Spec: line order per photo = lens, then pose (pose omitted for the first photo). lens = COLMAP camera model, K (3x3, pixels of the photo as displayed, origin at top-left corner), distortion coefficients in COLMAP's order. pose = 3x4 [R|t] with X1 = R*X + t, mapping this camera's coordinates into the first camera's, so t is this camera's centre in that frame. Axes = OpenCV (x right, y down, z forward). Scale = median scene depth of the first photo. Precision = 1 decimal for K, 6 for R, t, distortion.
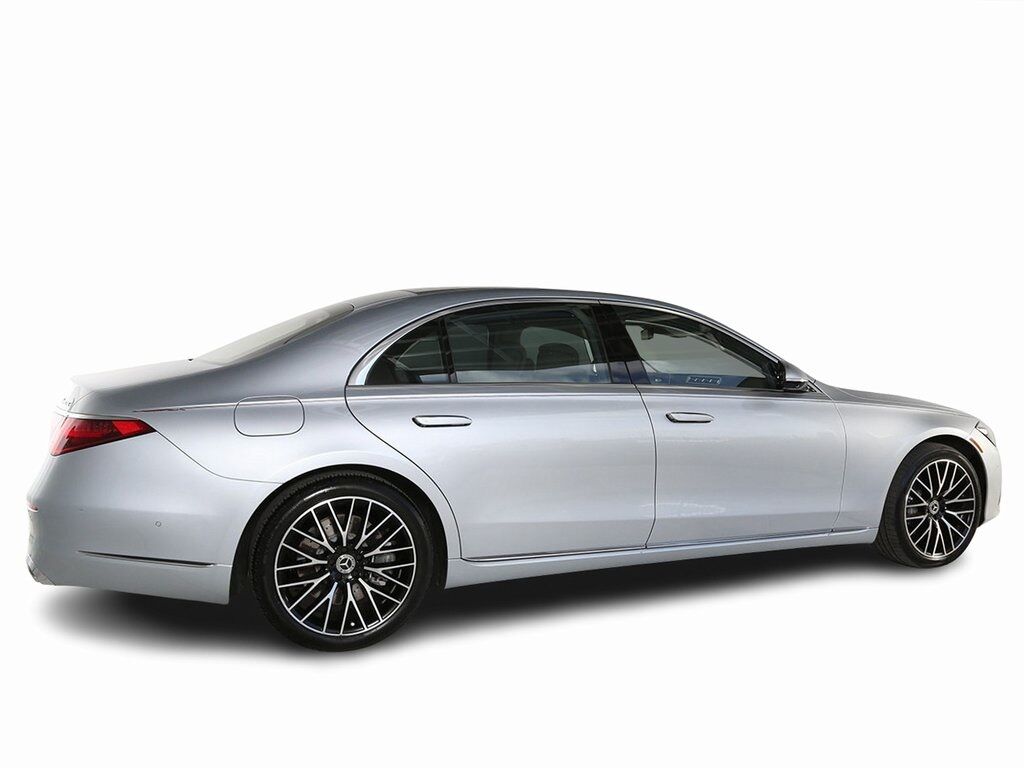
lens RADIAL K [[793.2, 0, 511.7], [0, 793.2, 386.6], [0, 0, 1]] dist [0.014480, 0.016418]
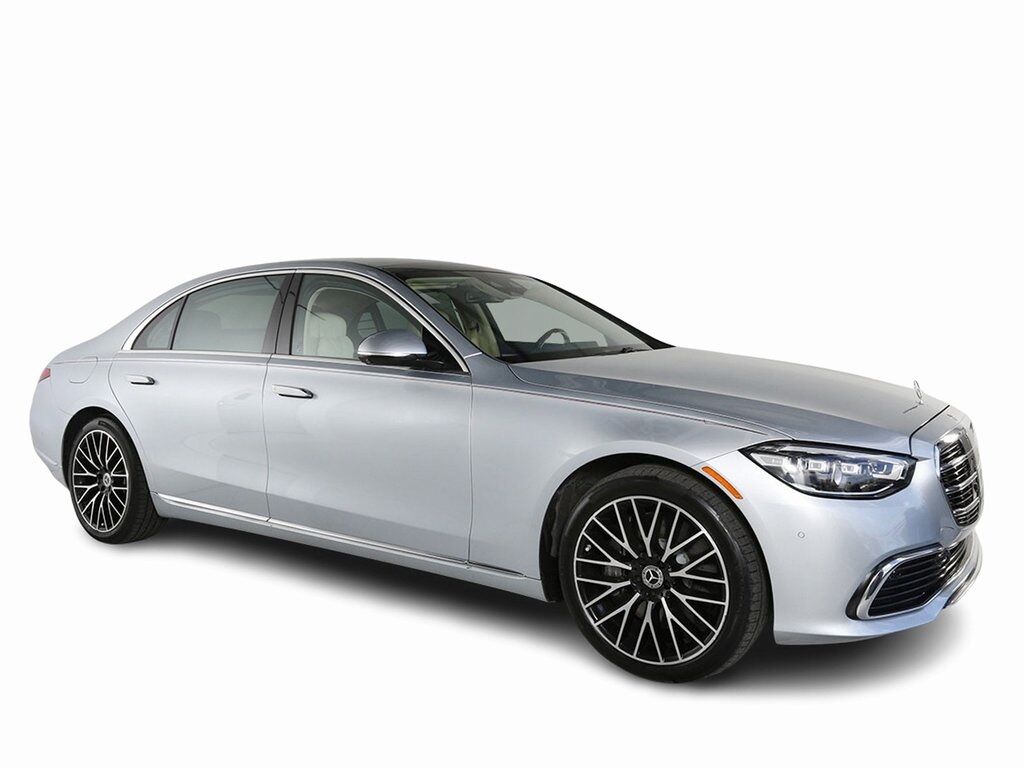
lens RADIAL K [[793.2, 0, 517.2], [0, 793.2, 373.4], [0, 0, 1]] dist [0.014480, 0.016418]
pose [[0.559436, 0.036746, -0.828059, 1.119272], [-0.026585, 0.999298, 0.026384, -0.013128], [0.828447, 0.007254, 0.560020, 0.691765]]
